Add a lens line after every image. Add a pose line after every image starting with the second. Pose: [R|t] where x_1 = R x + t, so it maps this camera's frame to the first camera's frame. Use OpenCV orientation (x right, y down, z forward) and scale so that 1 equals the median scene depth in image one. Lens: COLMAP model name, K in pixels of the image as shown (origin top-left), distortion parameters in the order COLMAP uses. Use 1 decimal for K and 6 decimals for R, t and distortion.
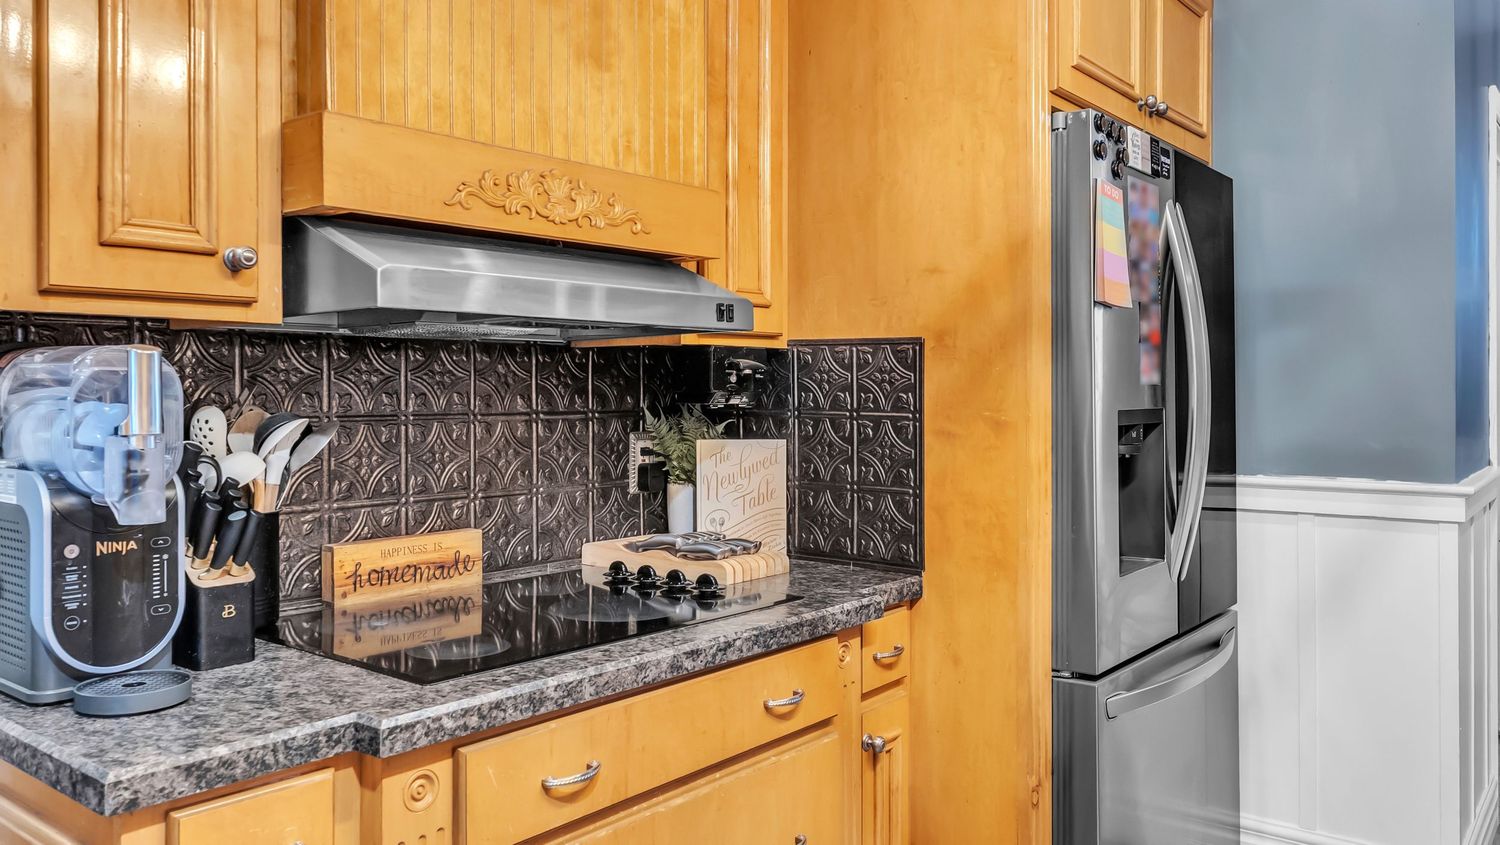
lens RADIAL K [[1123.3, 0, 724.1], [0, 1123.3, 404.2], [0, 0, 1]] dist [0.002986, -0.003540]
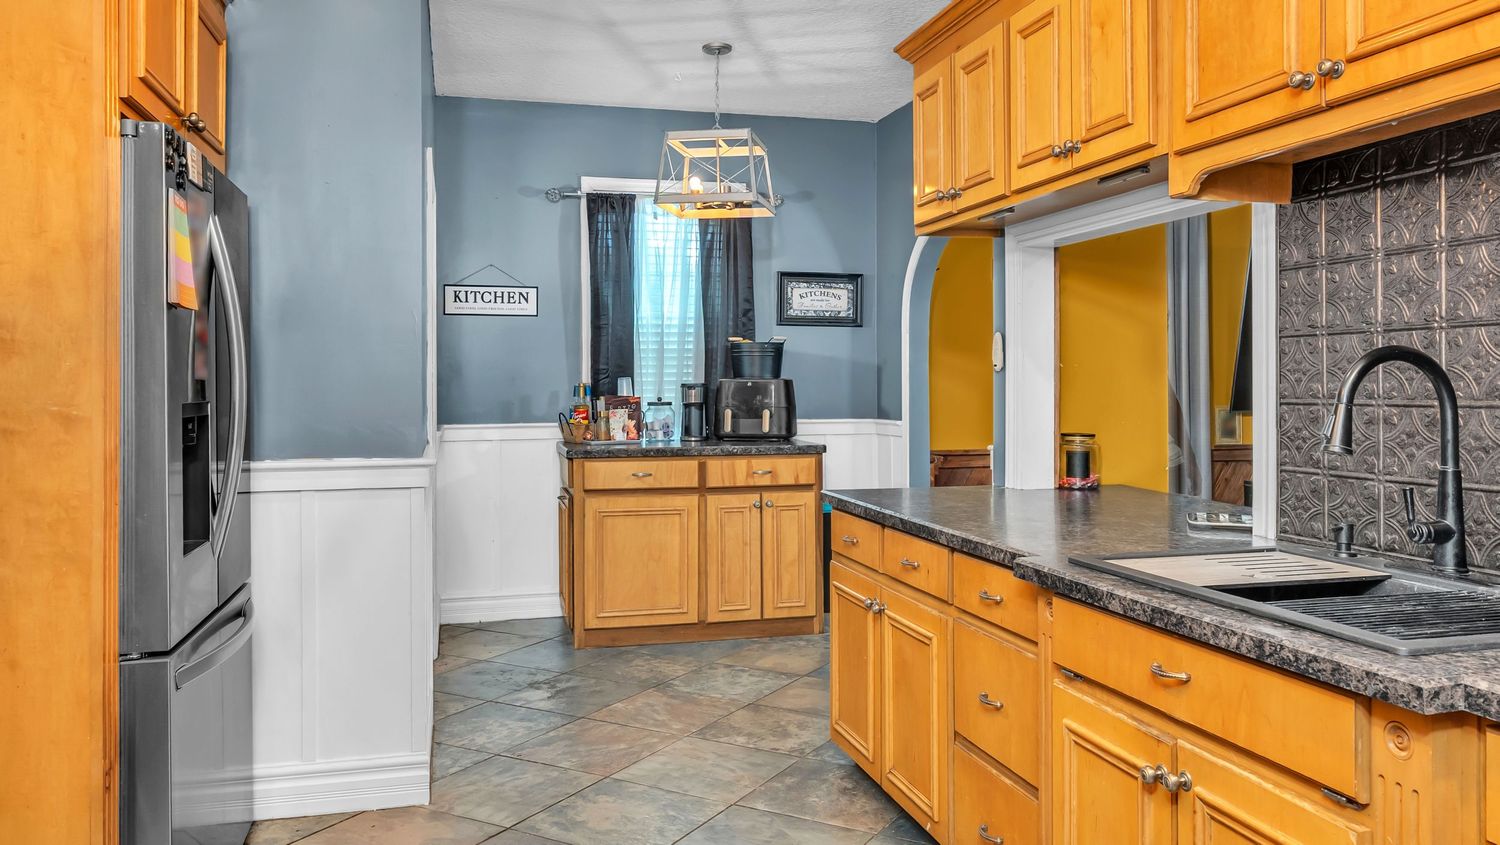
lens RADIAL K [[1123.3, 0, 753.0], [0, 1123.3, 414.7], [0, 0, 1]] dist [0.002986, -0.003540]
pose [[0.594129, -0.019611, 0.804131, -0.196515], [0.008015, 0.999797, 0.018461, 0.000199], [-0.804330, -0.004523, 0.594165, -0.087867]]
